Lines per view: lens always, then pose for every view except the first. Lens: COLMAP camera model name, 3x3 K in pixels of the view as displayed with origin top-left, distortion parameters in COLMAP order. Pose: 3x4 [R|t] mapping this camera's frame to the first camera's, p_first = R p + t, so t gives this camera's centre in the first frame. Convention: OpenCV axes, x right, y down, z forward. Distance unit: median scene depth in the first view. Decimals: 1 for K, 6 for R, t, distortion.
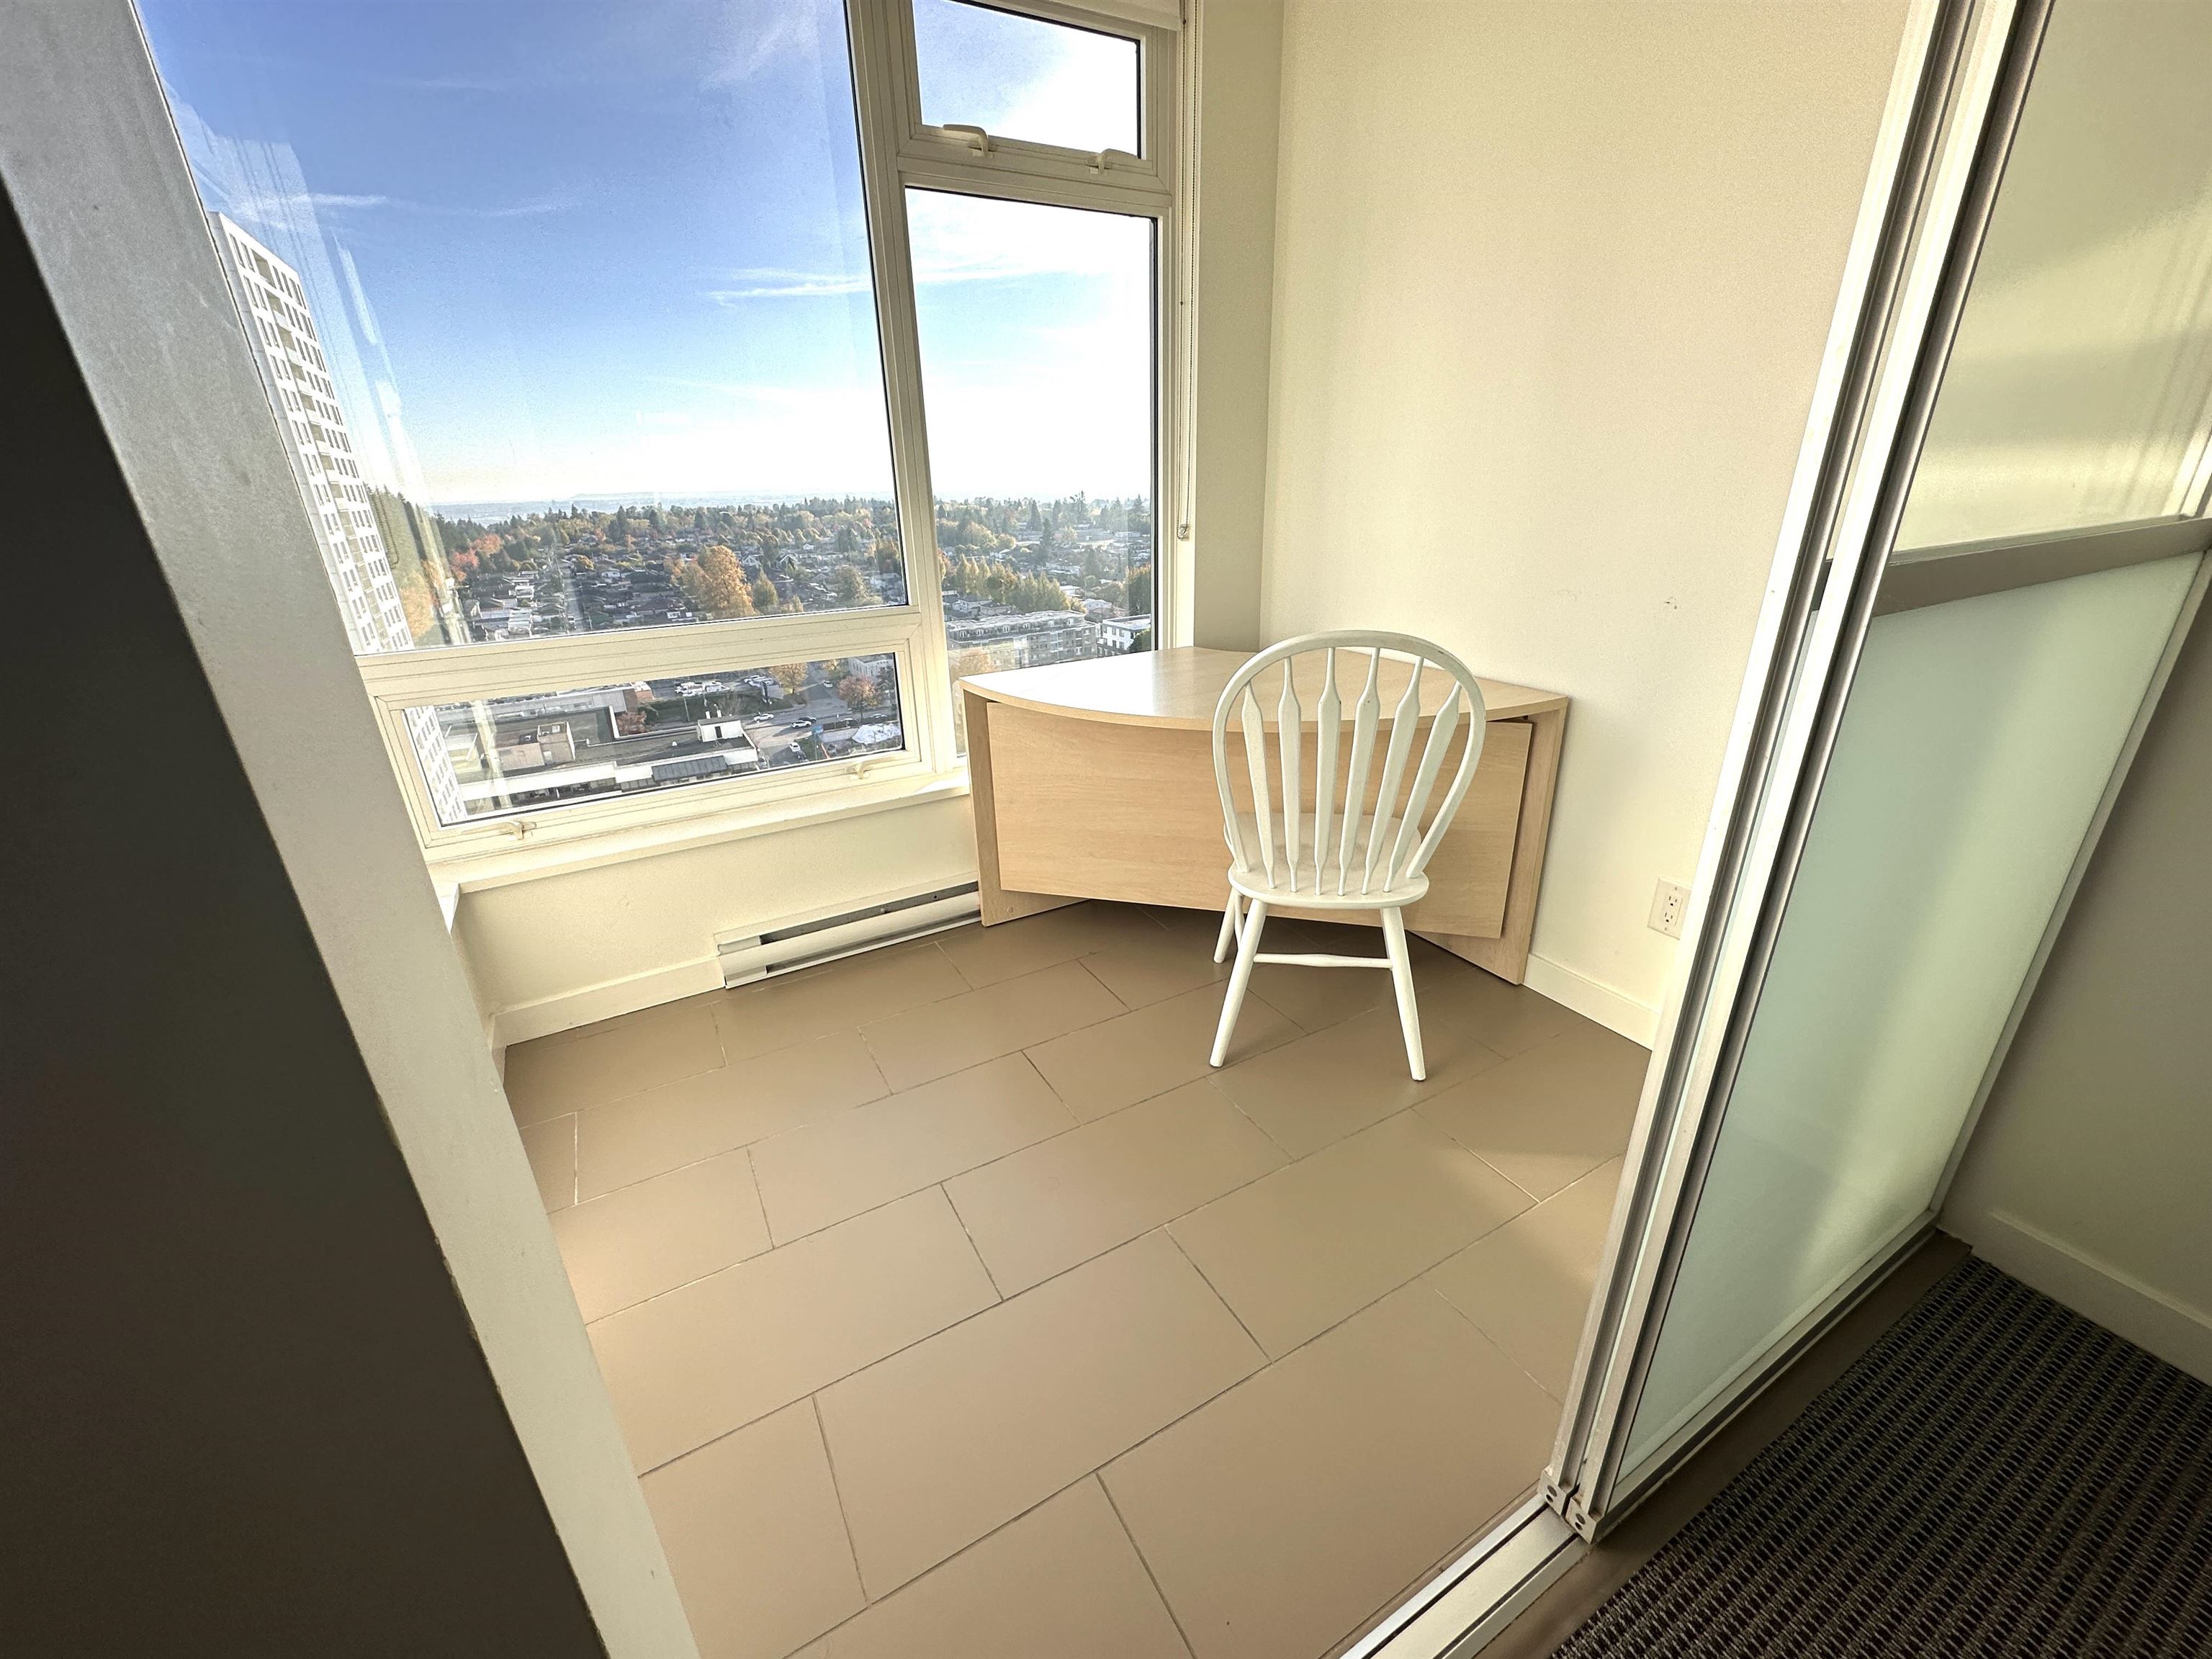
lens RADIAL K [[884.5, 0, 1103.9], [0, 884.5, 830.9], [0, 0, 1]] dist [-0.000713, 0.000039]
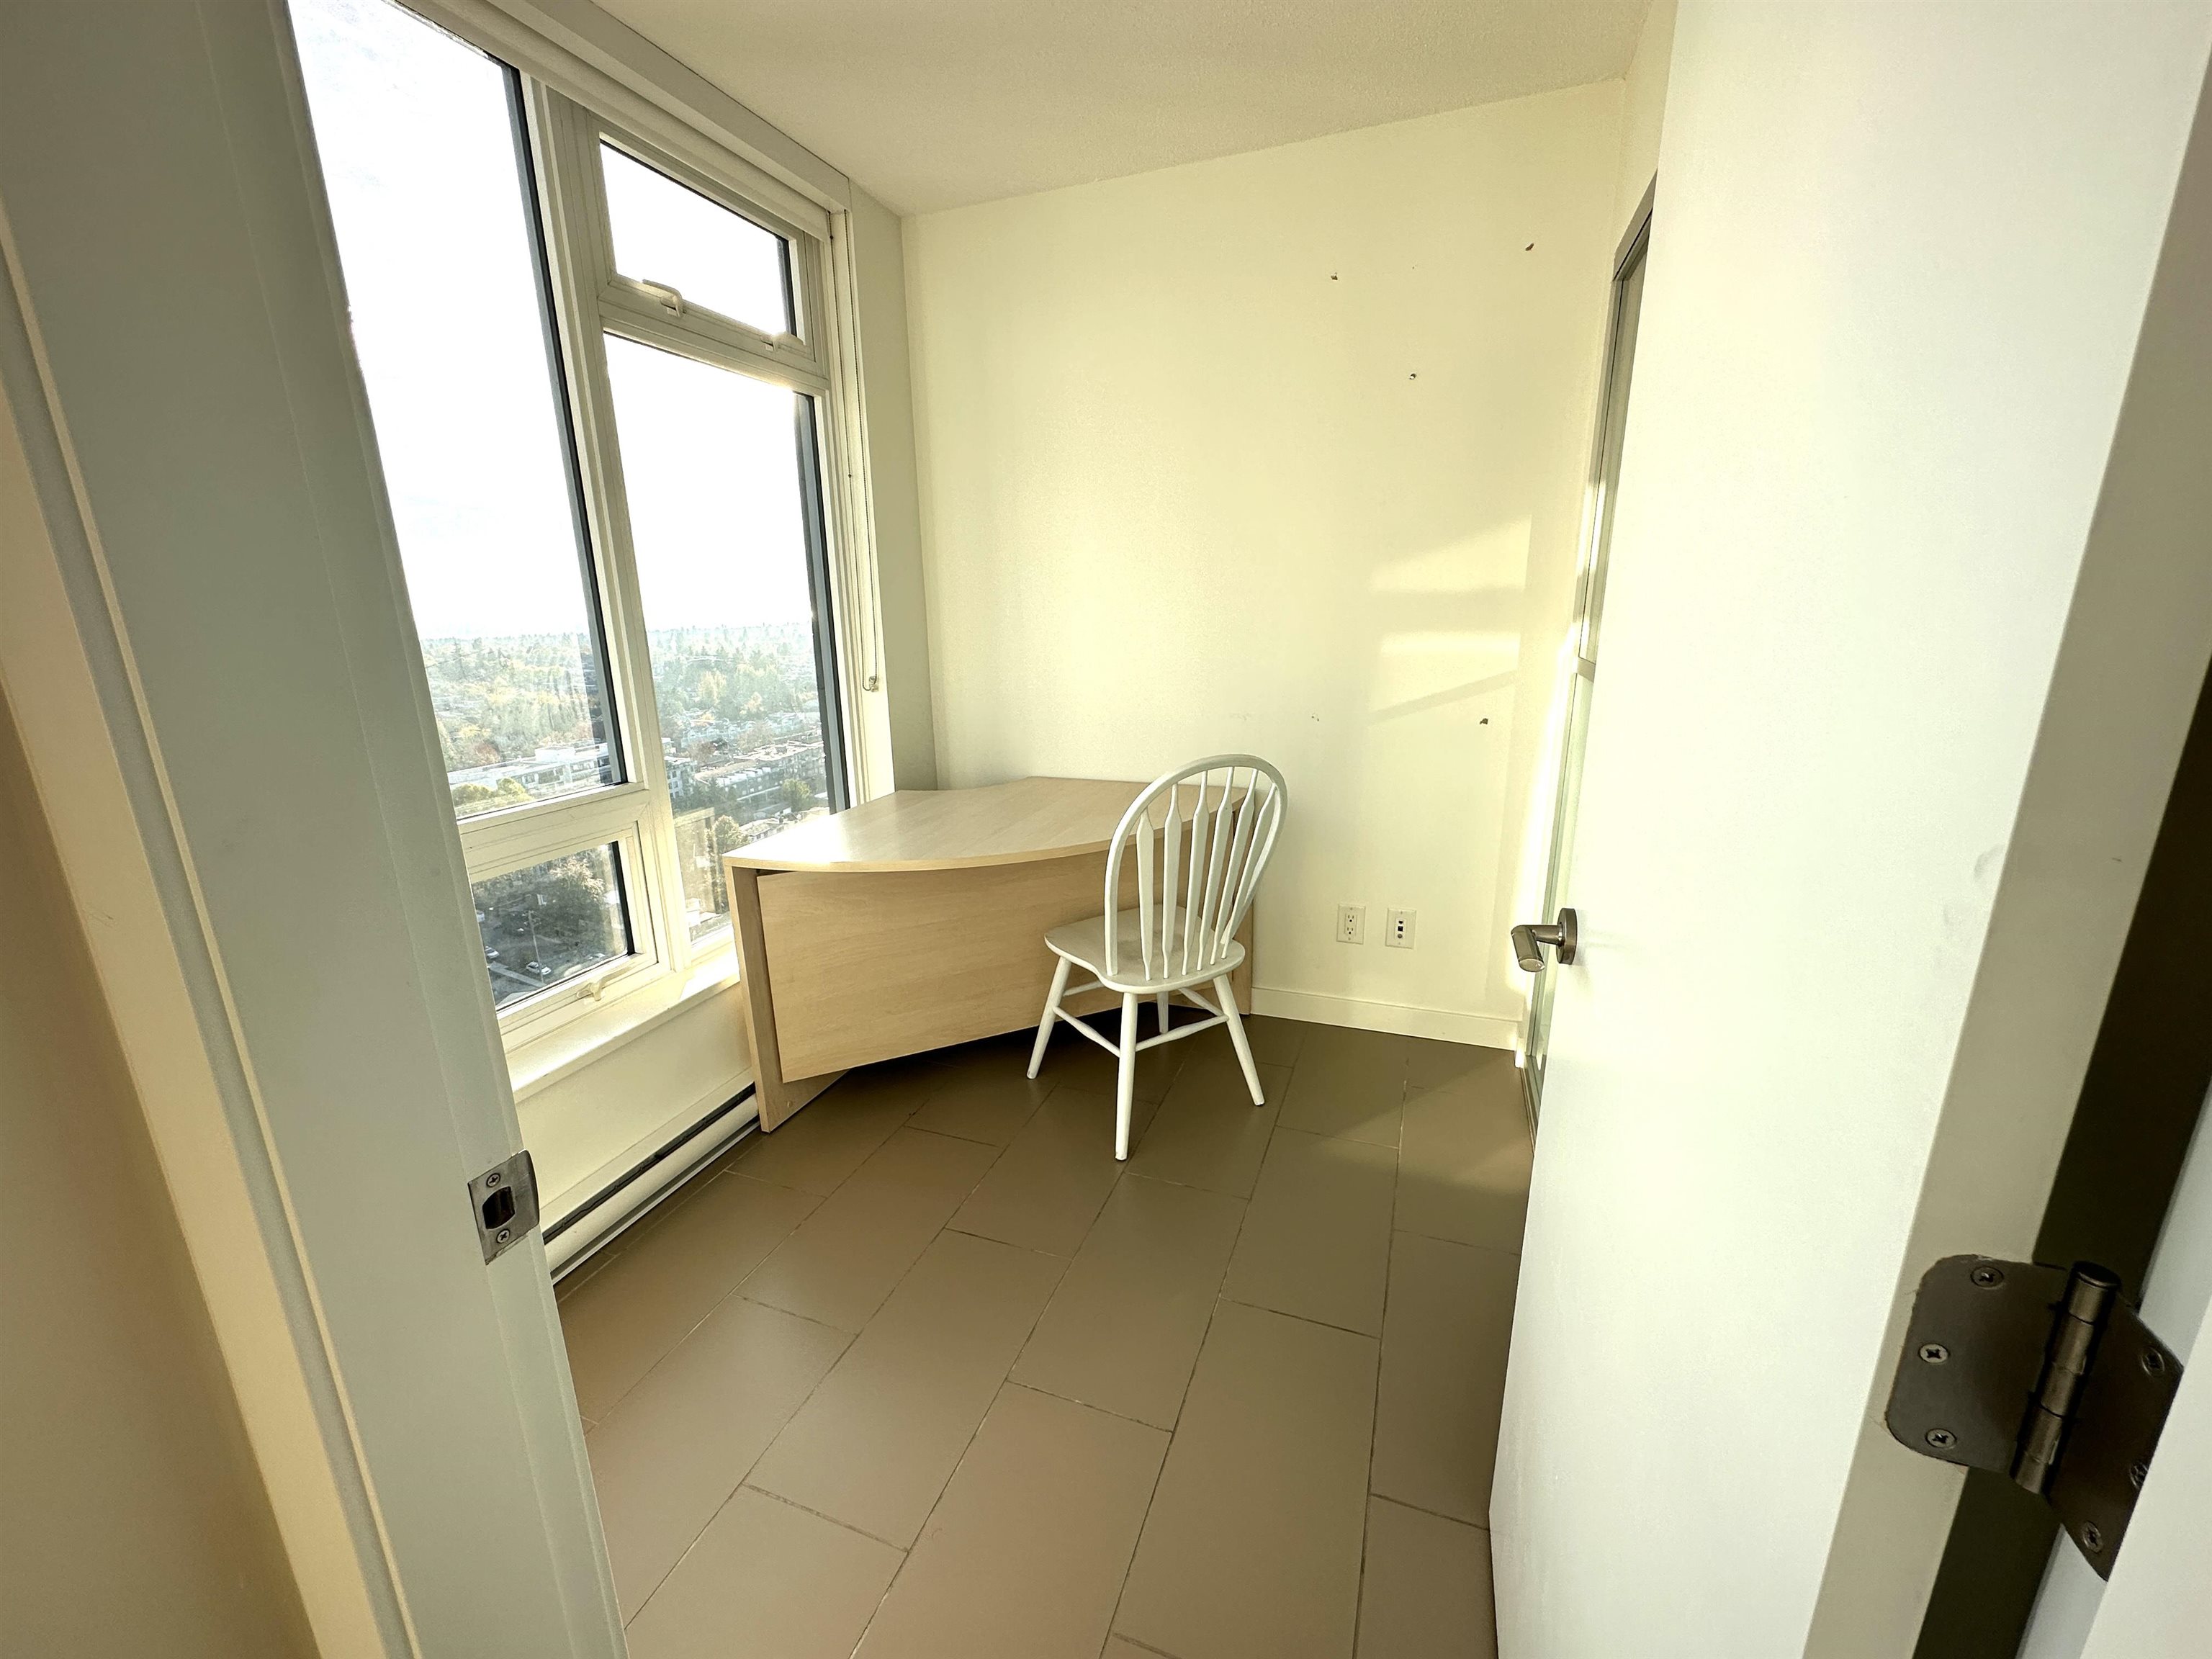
lens RADIAL K [[884.5, 0, 1103.9], [0, 884.5, 830.9], [0, 0, 1]] dist [-0.000713, 0.000039]
pose [[0.764416, -0.151084, 0.626771, -0.410340], [0.237357, 0.969824, -0.055706, -0.055658], [-0.599441, 0.191351, 0.777210, 0.079370]]
